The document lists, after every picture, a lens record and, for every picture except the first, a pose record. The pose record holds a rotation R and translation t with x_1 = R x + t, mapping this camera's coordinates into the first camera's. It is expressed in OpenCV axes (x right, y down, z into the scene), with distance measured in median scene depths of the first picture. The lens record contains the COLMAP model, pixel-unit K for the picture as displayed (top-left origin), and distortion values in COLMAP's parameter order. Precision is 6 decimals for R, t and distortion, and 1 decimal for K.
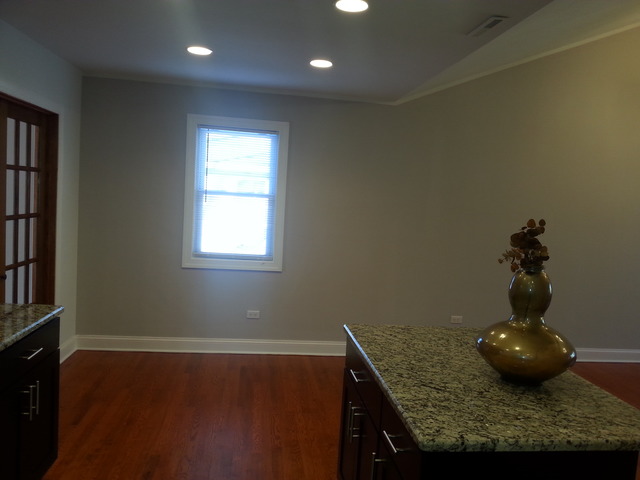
lens RADIAL K [[525.7, 0, 322.2], [0, 525.7, 241.9], [0, 0, 1]] dist [0.015415, -0.042754]
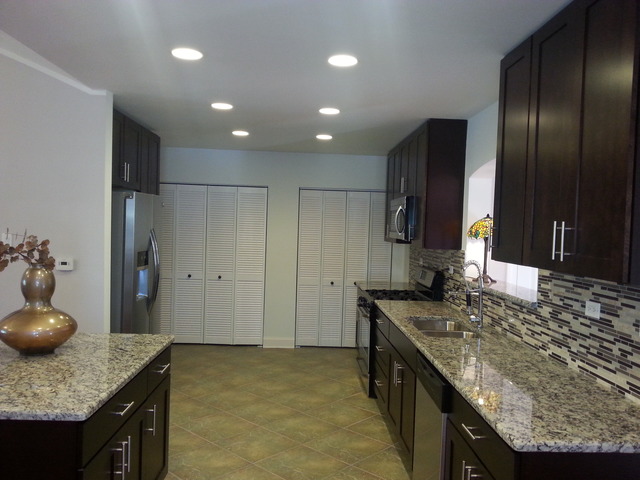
lens RADIAL K [[525.7, 0, 322.2], [0, 525.7, 241.9], [0, 0, 1]] dist [0.015415, -0.042754]
pose [[-0.991763, -0.098297, 0.082118, -0.451525], [-0.087973, 0.988739, 0.121059, -0.256280], [-0.093093, 0.112837, -0.989243, 2.505779]]
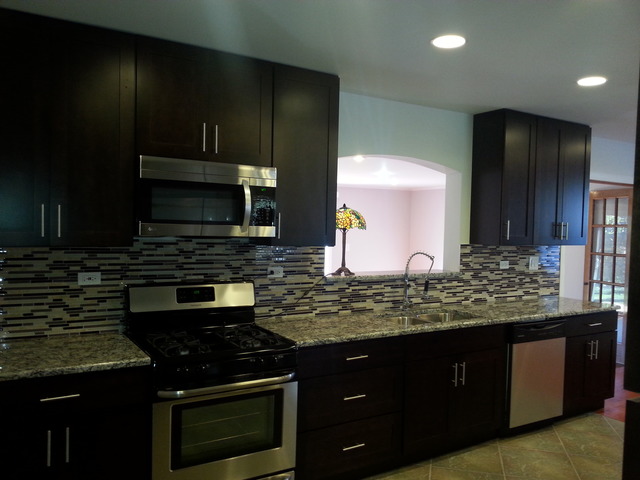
lens RADIAL K [[525.7, 0, 322.2], [0, 525.7, 241.9], [0, 0, 1]] dist [0.015415, -0.042754]
pose [[0.411694, -0.027140, -0.910918, 1.028277], [-0.074186, 0.995241, -0.063181, 0.150656], [0.908298, 0.093588, 0.407721, -0.894100]]
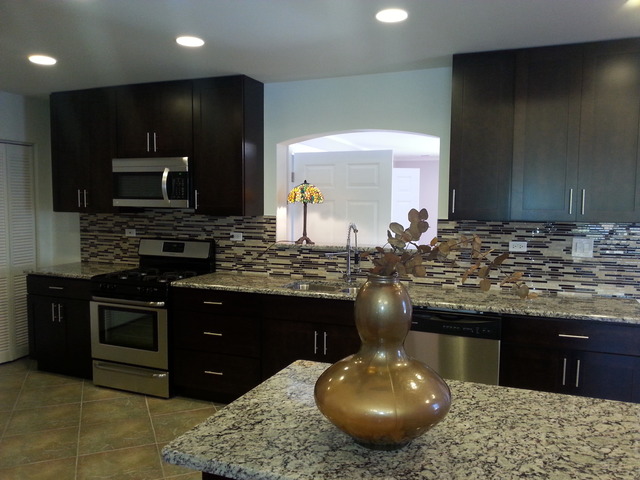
lens RADIAL K [[525.7, 0, 322.2], [0, 525.7, 241.9], [0, 0, 1]] dist [0.015415, -0.042754]
pose [[-0.487025, -0.001110, -0.873387, 1.177721], [-0.115146, 0.991352, 0.062949, -0.034752], [0.865764, 0.131225, -0.482941, 1.420808]]
